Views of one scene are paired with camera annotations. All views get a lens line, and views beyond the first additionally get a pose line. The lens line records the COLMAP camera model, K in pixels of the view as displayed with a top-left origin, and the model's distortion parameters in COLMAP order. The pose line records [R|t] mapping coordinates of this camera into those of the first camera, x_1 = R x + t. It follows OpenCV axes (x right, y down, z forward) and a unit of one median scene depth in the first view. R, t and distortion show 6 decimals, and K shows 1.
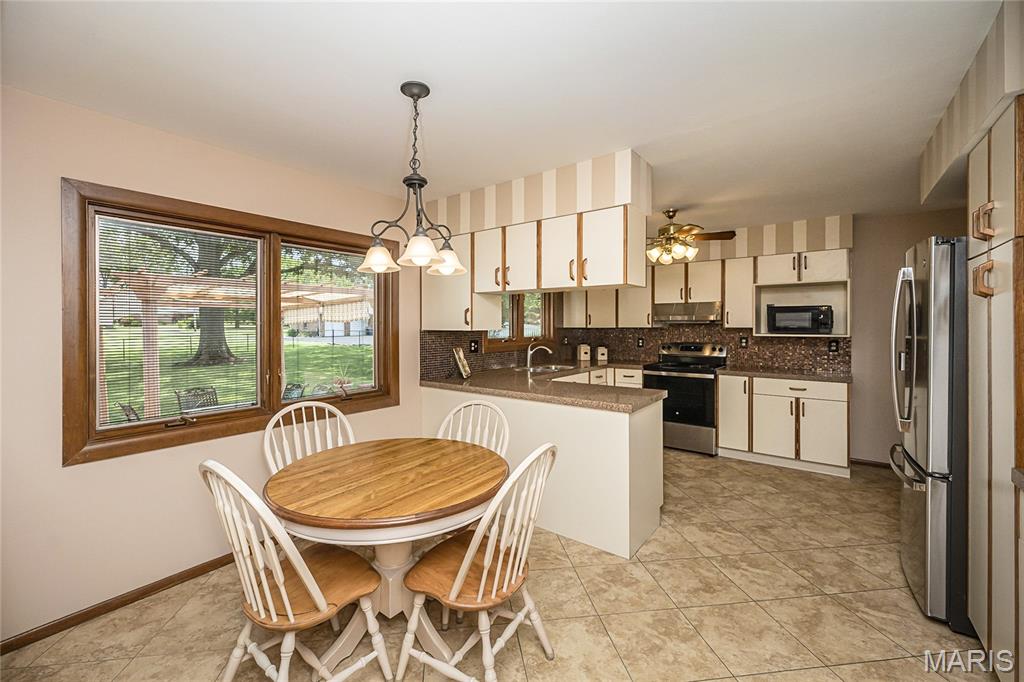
lens RADIAL K [[394.4, 0, 485.6], [0, 394.4, 331.2], [0, 0, 1]] dist [-0.002036, -0.000057]
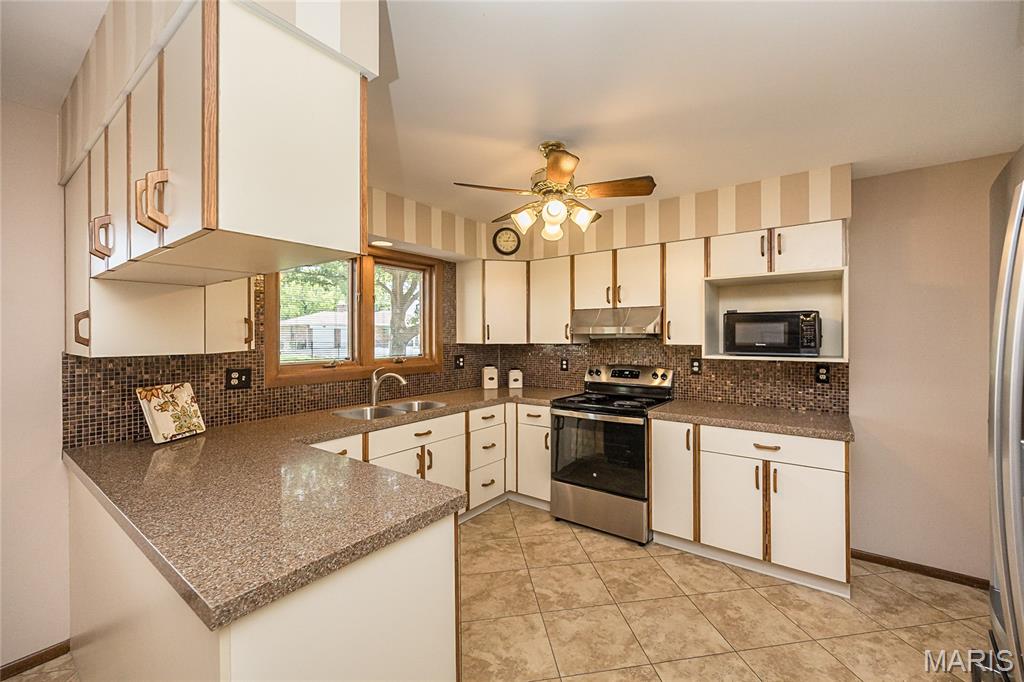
lens RADIAL K [[394.4, 0, 506.8], [0, 394.4, 337.8], [0, 0, 1]] dist [-0.002036, -0.000057]
pose [[0.999172, -0.001108, 0.040664, 0.333107], [0.001551, 0.999940, -0.010854, -0.014914], [-0.040649, 0.010908, 0.999114, 0.368196]]
